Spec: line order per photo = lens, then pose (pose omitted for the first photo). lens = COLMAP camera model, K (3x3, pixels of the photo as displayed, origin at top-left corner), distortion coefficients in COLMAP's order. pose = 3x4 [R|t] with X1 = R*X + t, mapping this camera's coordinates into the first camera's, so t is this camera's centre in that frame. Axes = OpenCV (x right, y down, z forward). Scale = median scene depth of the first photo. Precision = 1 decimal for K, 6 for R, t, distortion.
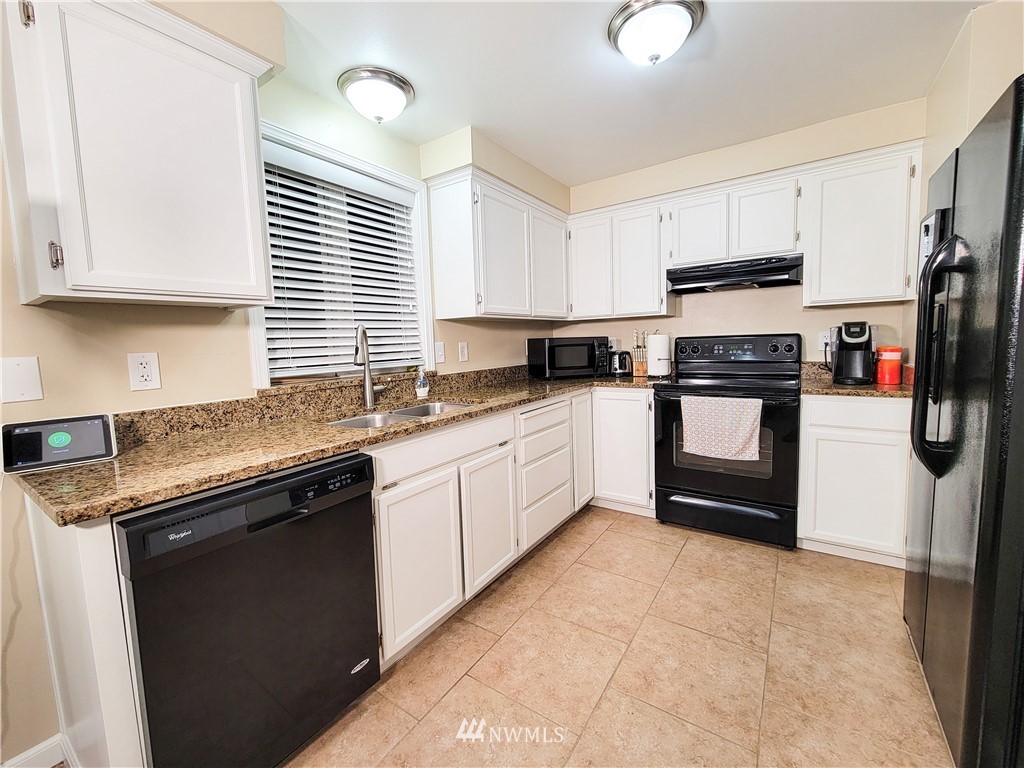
lens RADIAL K [[419.8, 0, 511.0], [0, 419.8, 378.8], [0, 0, 1]] dist [0.002448, -0.001603]
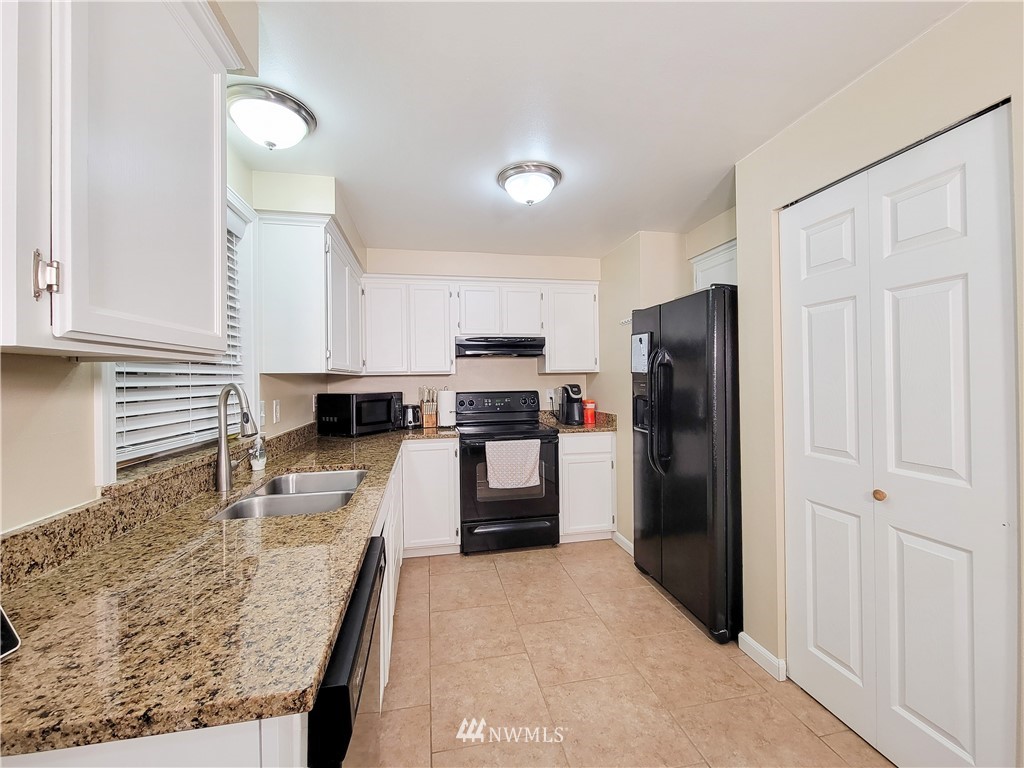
lens RADIAL K [[419.8, 0, 509.5], [0, 419.8, 380.5], [0, 0, 1]] dist [0.002448, -0.001603]
pose [[0.702907, 0.020340, 0.710991, -0.453473], [0.055883, 0.994922, -0.083711, -0.033639], [-0.709083, 0.098573, 0.698200, 0.083409]]
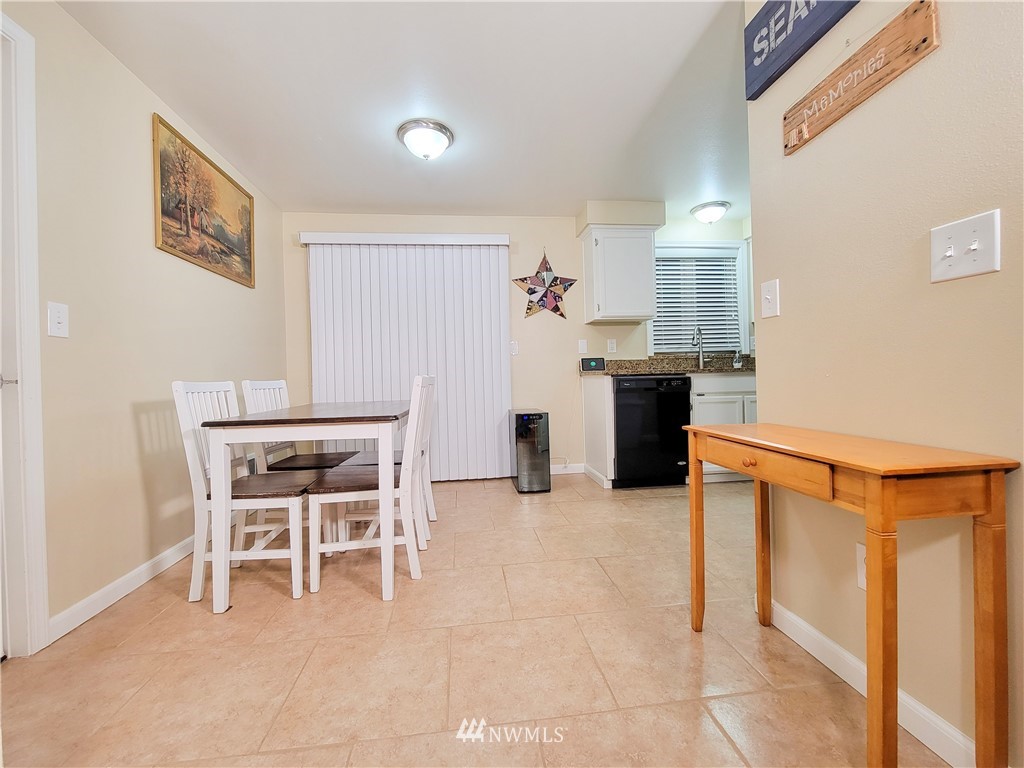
lens RADIAL K [[419.8, 0, 508.4], [0, 419.8, 380.8], [0, 0, 1]] dist [0.002448, -0.001603]
pose [[0.647937, 0.018162, -0.761477, 0.472384], [-0.063021, 0.997566, -0.029832, 0.199045], [0.759082, 0.067318, 0.647505, -0.768941]]
